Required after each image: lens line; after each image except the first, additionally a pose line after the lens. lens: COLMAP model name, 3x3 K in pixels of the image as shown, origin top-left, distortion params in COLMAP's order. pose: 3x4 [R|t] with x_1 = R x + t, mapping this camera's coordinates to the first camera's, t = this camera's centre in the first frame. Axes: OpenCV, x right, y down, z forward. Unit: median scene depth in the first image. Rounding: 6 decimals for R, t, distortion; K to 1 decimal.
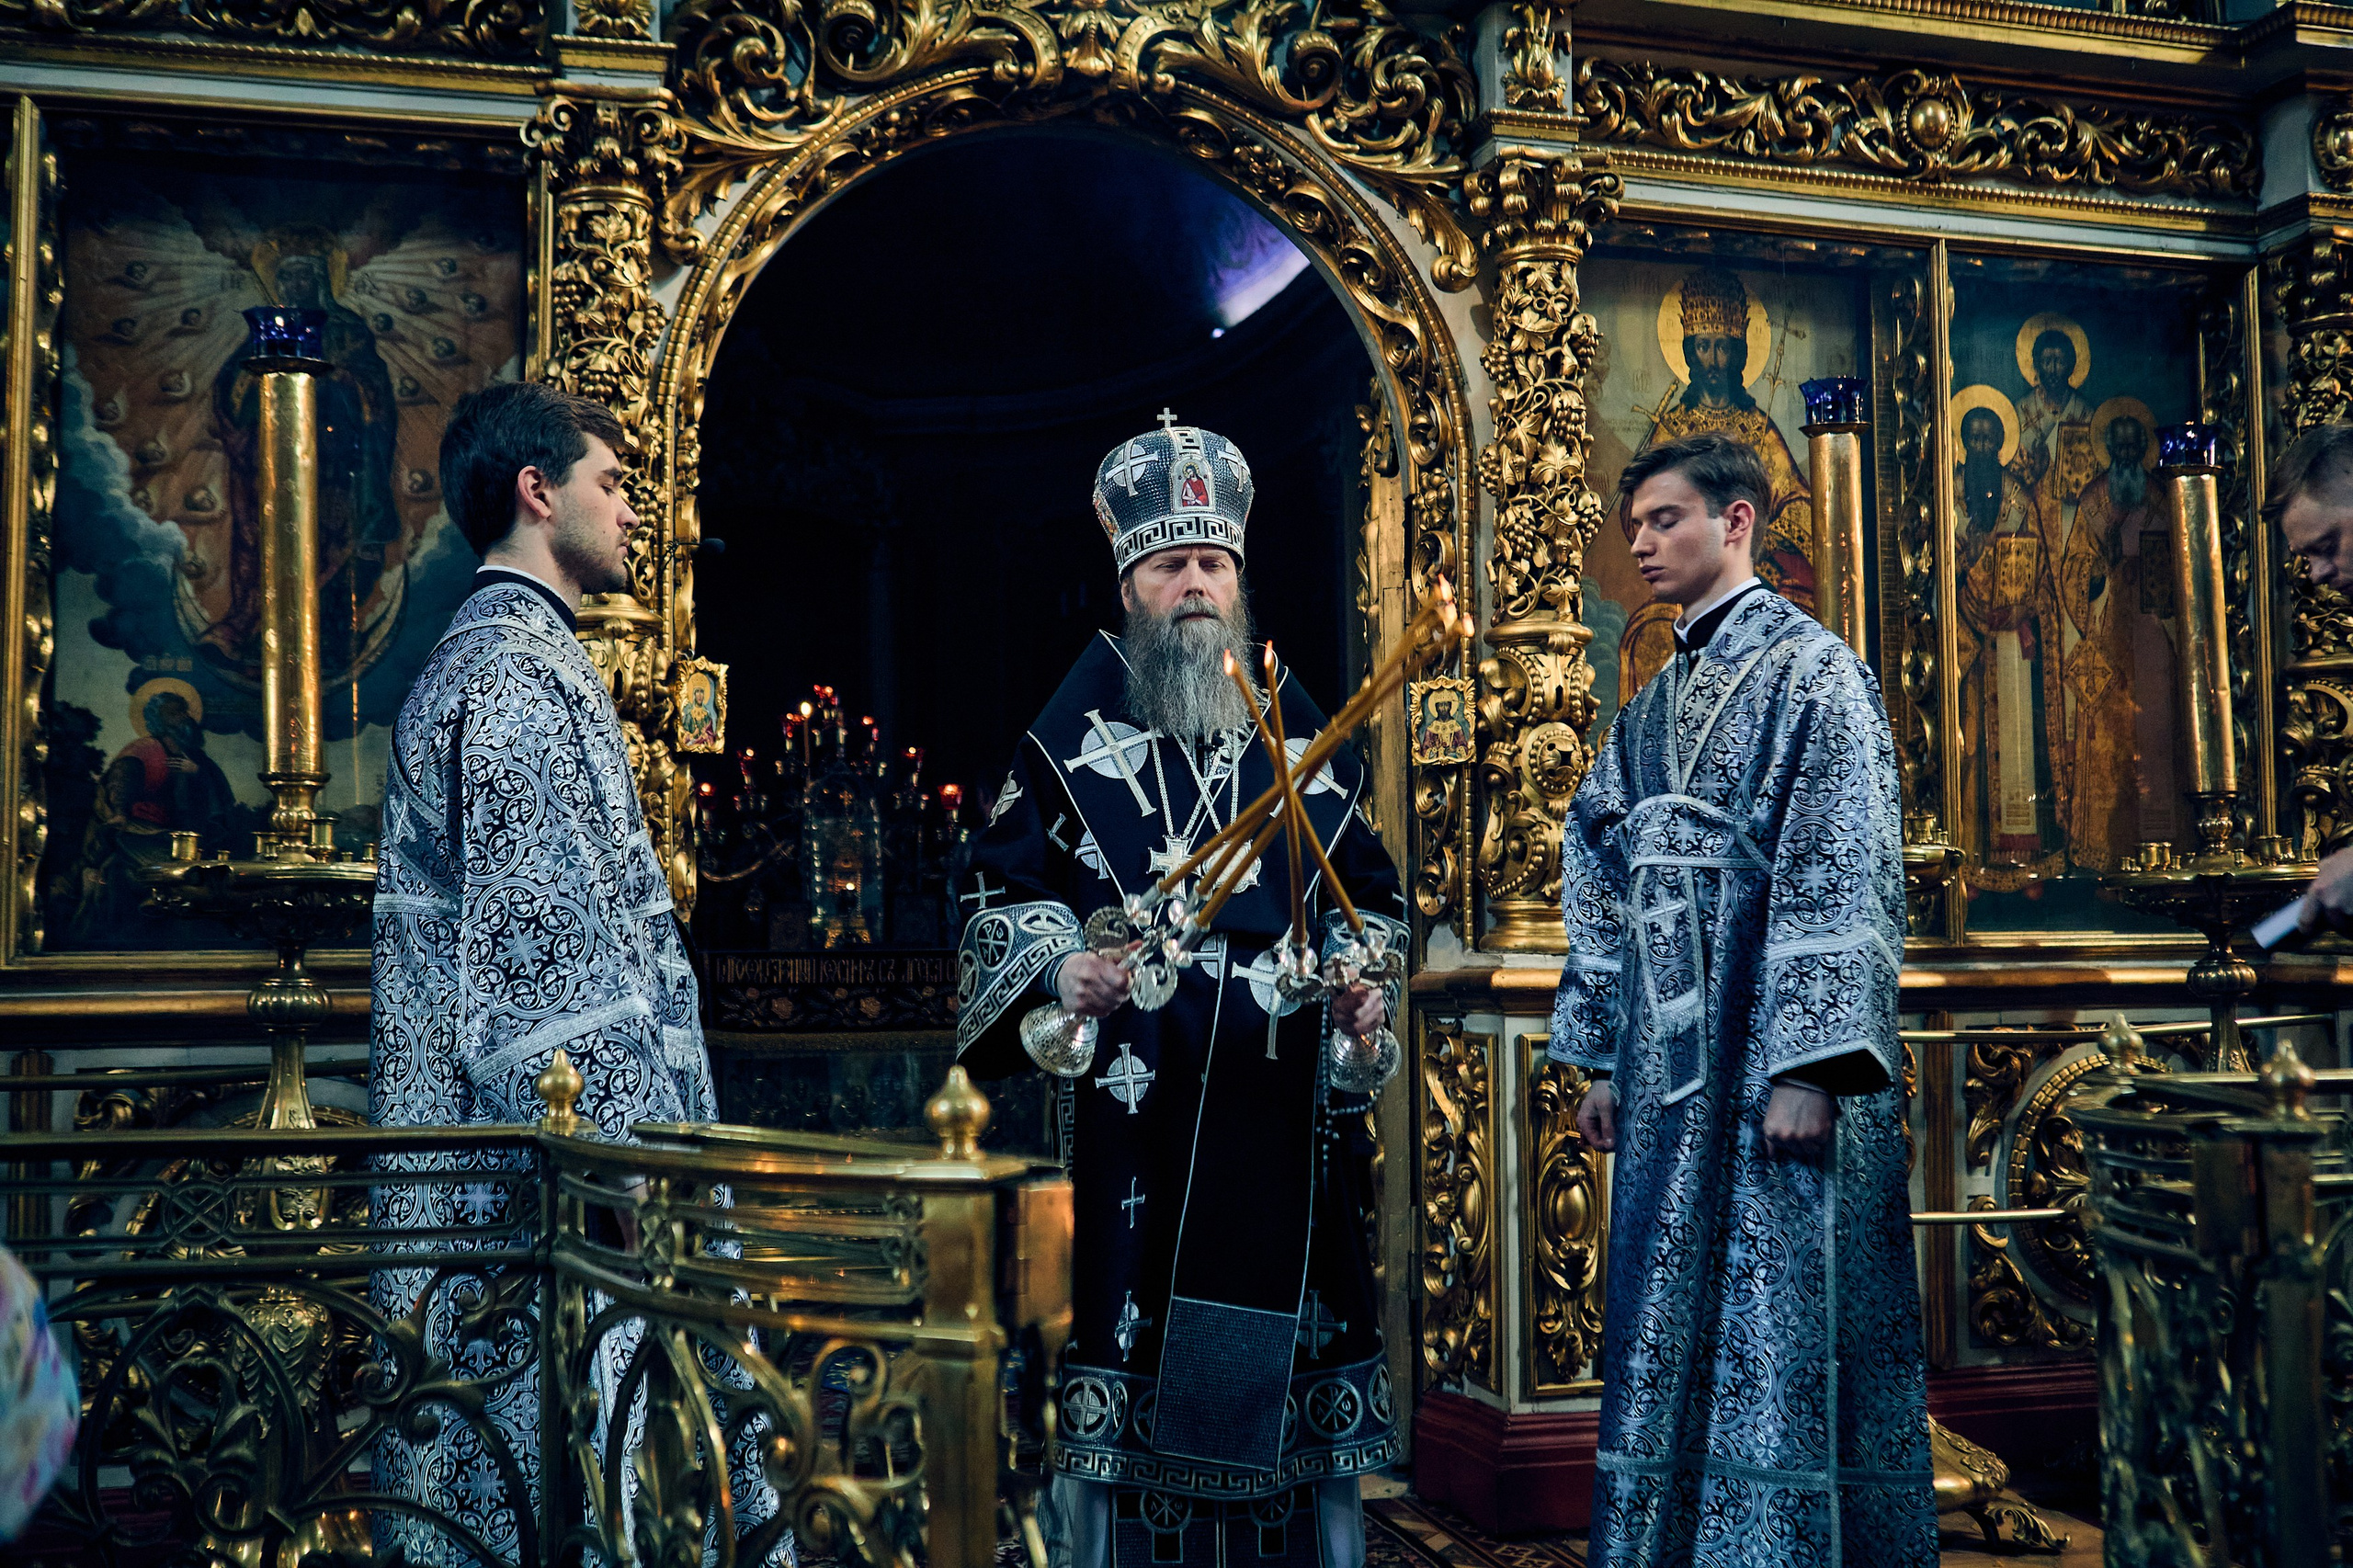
lens RADIAL K [[2305.8, 0, 1176.5], [0, 2305.8, 784.0], [0, 0, 1]] dist [-0.019305, 0.001534]
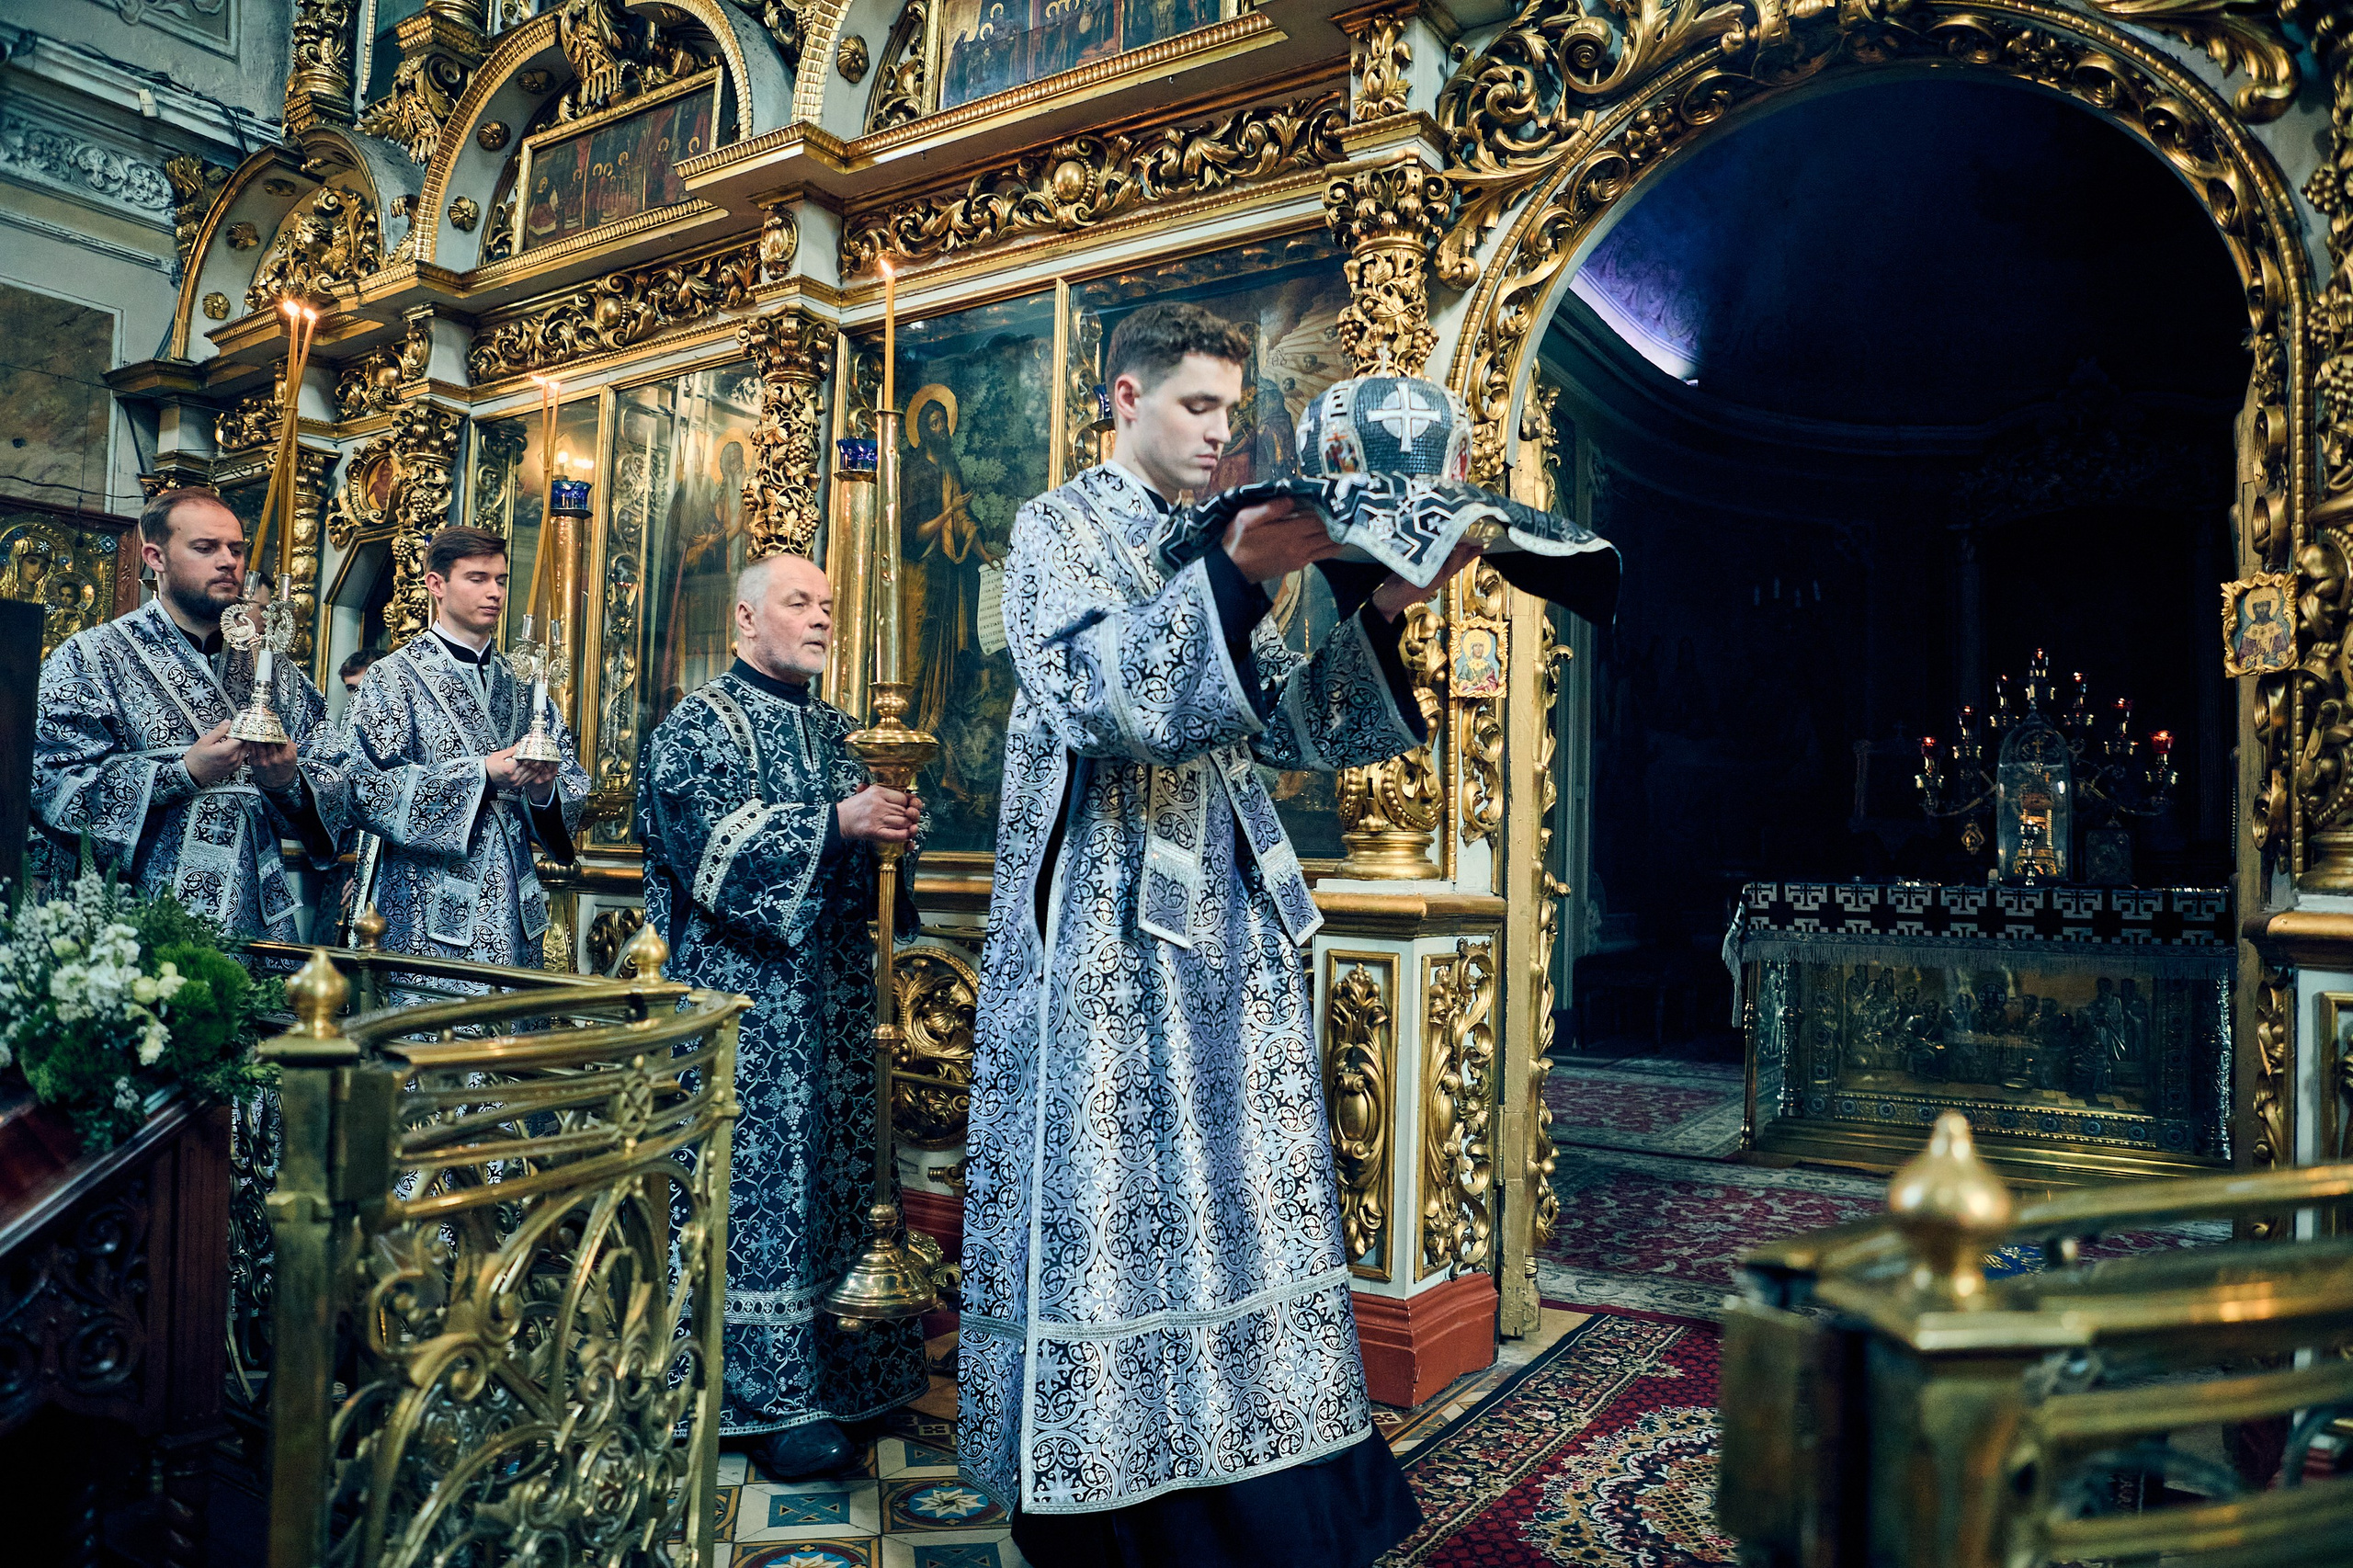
lens RADIAL K [[1603.4, 0, 1174.8], [0, 1603.4, 805.6], [0, 0, 1]] dist [-0.110782, 0.078193]
pose [[0.676533, -0.000040, -0.736413, 0.279798], [0.023060, 0.999511, 0.021131, 0.020037], [0.736051, -0.031277, 0.676203, 0.319744]]
